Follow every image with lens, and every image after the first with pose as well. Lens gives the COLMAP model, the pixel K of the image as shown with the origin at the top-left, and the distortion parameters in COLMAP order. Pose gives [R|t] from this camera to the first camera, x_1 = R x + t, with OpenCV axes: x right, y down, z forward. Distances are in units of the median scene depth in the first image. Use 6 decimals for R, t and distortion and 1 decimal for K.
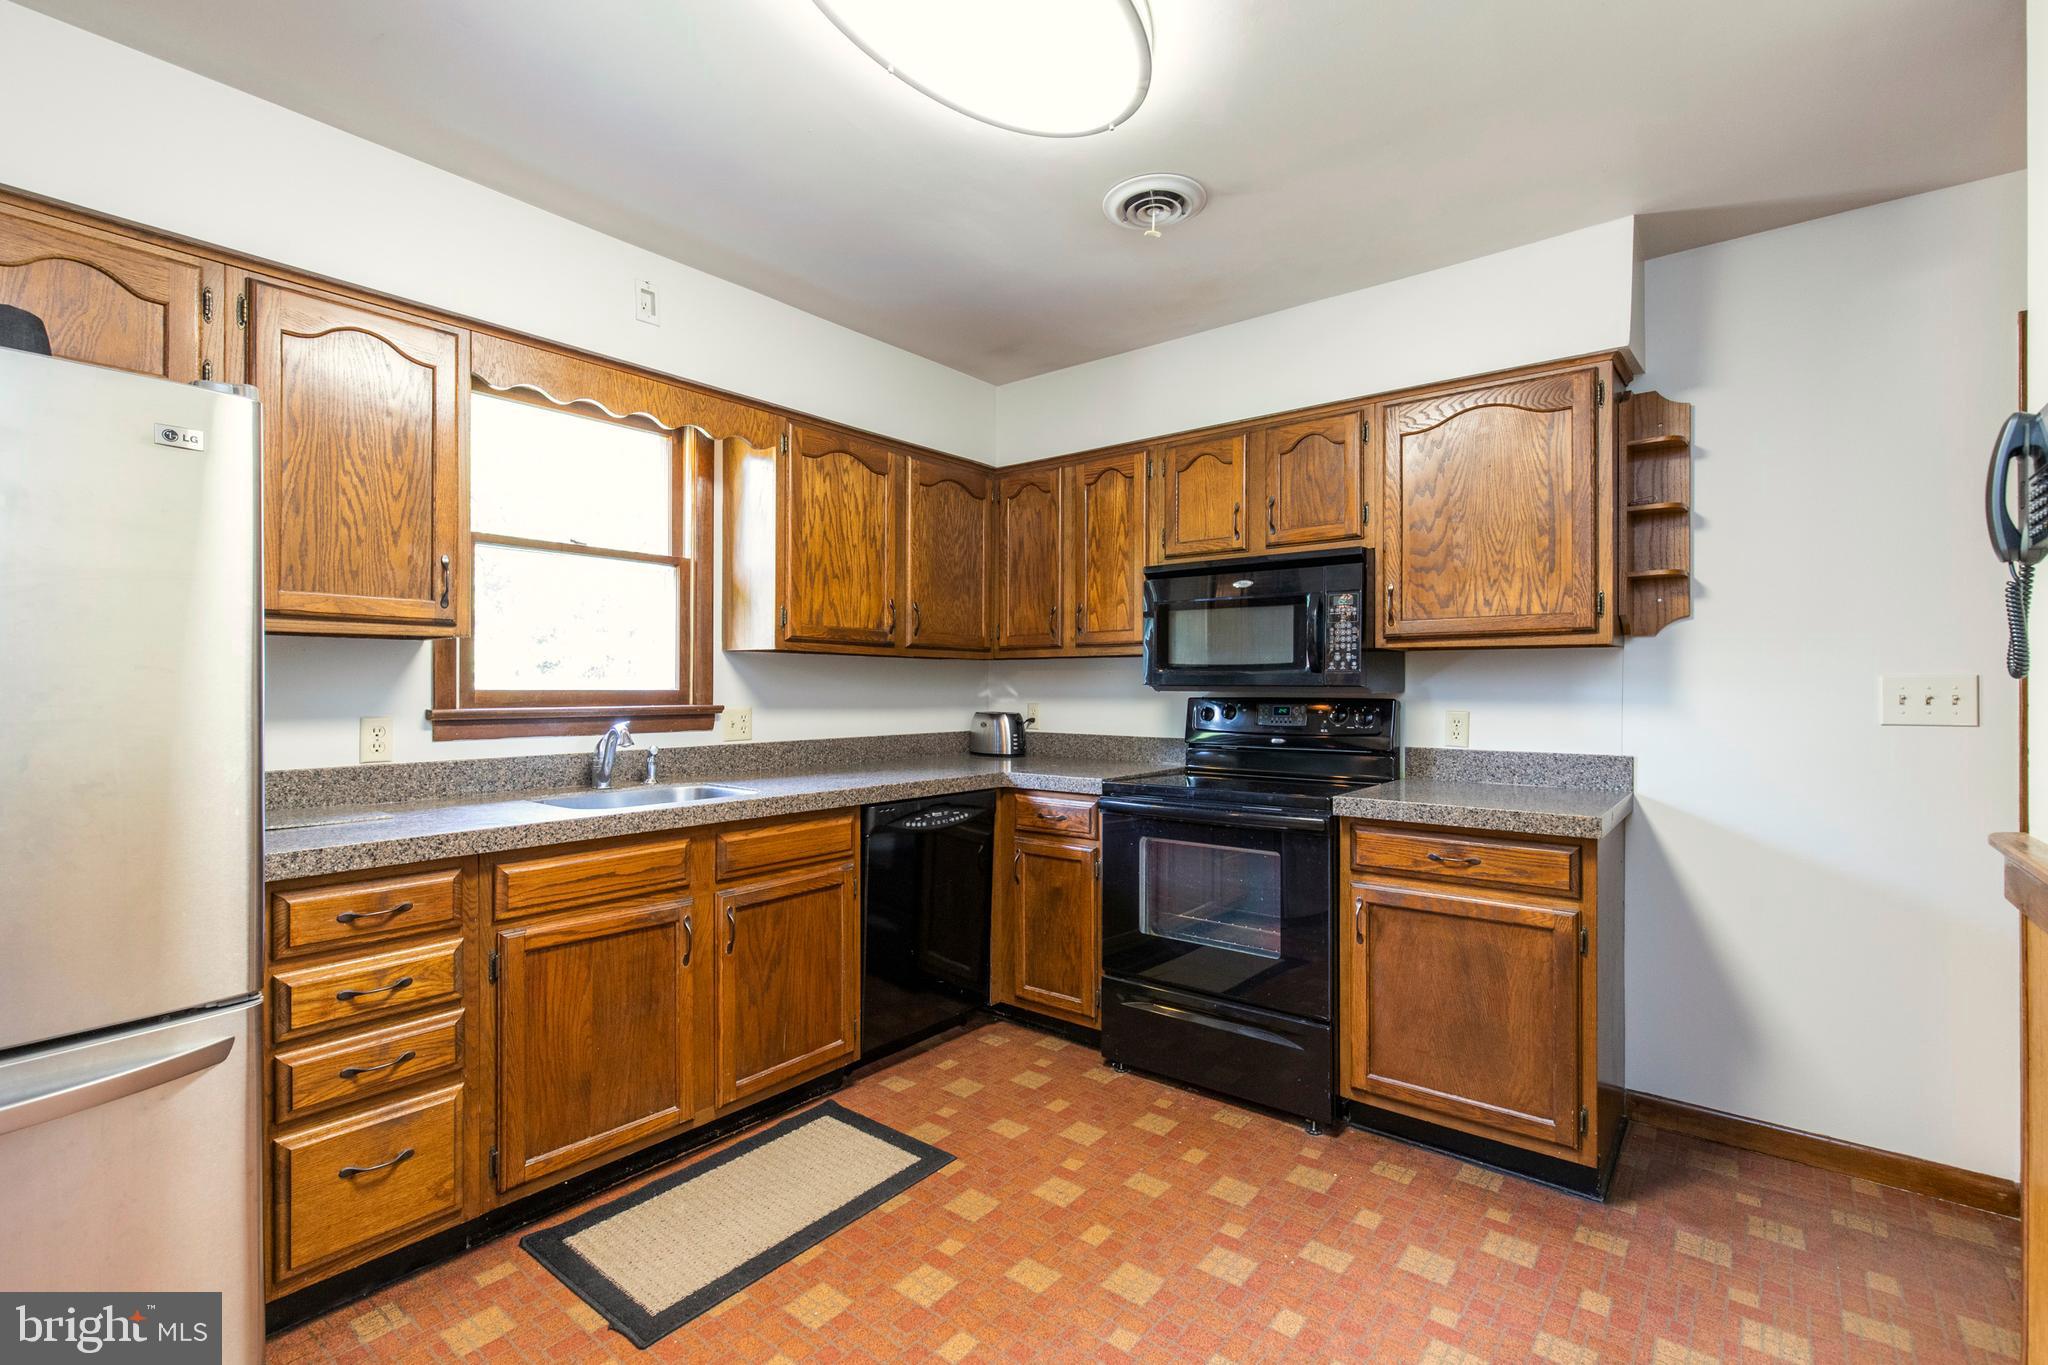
lens RADIAL K [[940.5, 0, 1021.6], [0, 940.5, 684.0], [0, 0, 1]] dist [0.011088, -0.001608]
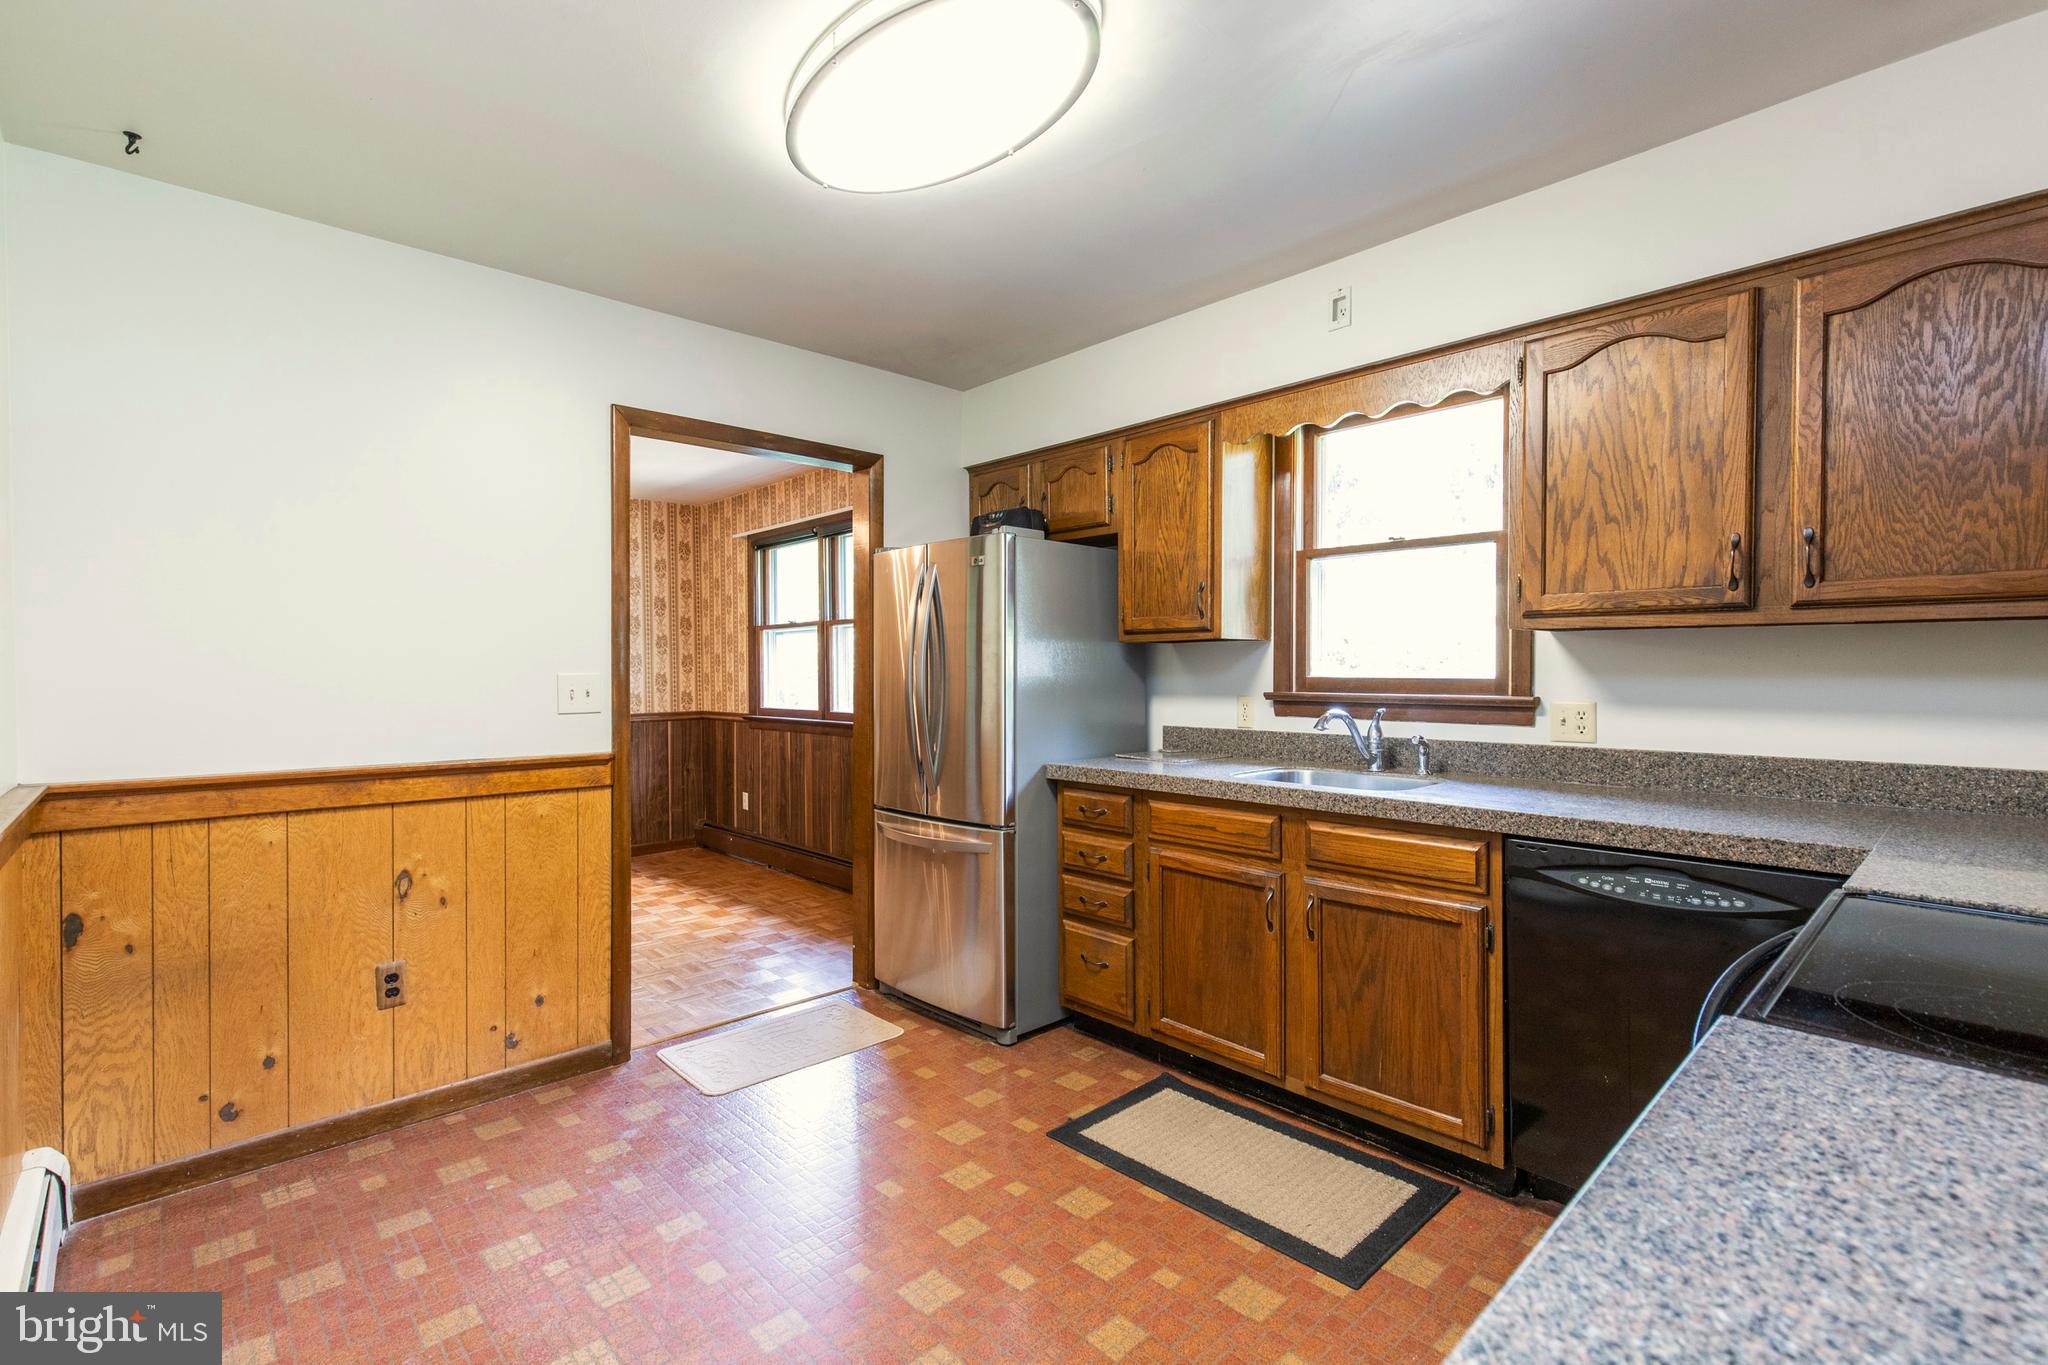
lens RADIAL K [[940.5, 0, 1017.7], [0, 940.5, 678.0], [0, 0, 1]] dist [0.011088, -0.001608]
pose [[-0.157070, 0.007207, -0.987561, 0.725853], [0.004781, 0.999967, 0.006537, -0.002754], [0.987576, -0.003695, -0.157099, 0.841636]]
